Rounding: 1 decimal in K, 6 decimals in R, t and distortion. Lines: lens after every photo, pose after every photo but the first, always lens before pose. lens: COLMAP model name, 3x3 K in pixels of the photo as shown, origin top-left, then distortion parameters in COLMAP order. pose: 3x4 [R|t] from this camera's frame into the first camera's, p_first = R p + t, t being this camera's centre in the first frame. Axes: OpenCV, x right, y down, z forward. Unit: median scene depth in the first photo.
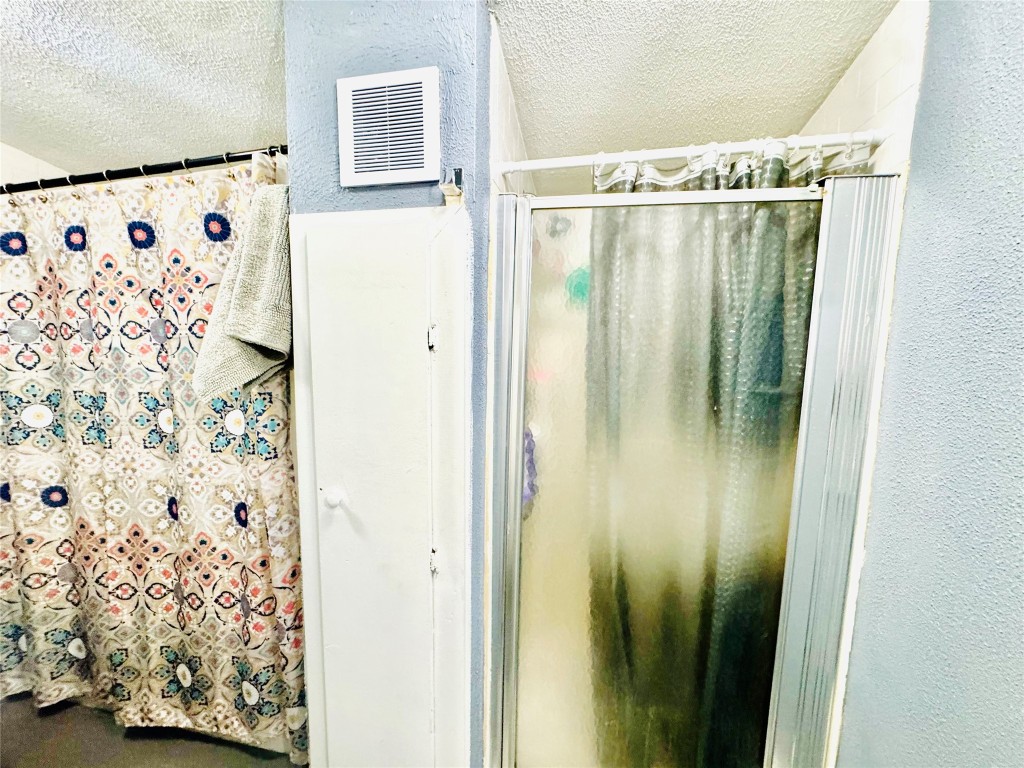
lens RADIAL K [[413.4, 0, 509.1], [0, 413.4, 382.4], [0, 0, 1]] dist [-0.001806, -0.000498]
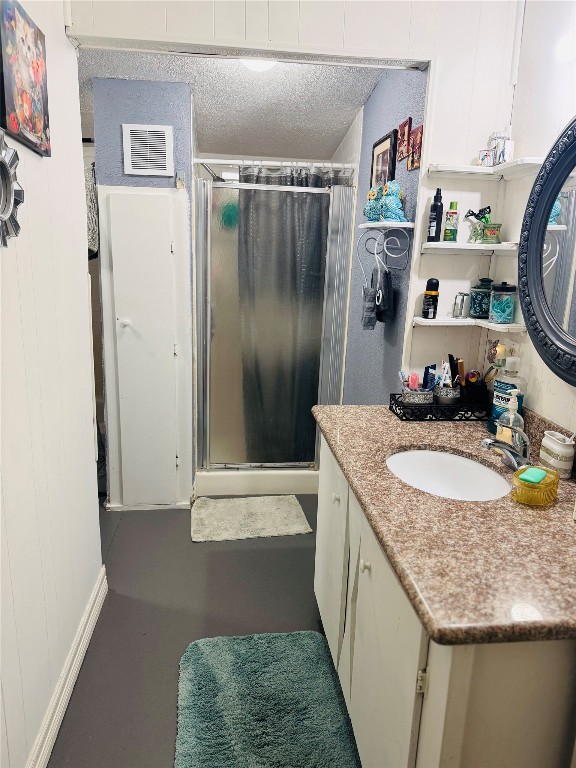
lens RADIAL K [[541.5, 0, 288.0], [0, 541.5, 384.0], [0, 0, 1]] dist [0.131861, -0.226147]
pose [[0.956079, -0.050931, 0.288649, -0.161911], [0.014102, 0.991640, 0.128262, 0.086788], [-0.292768, -0.118559, 0.948805, -0.714747]]
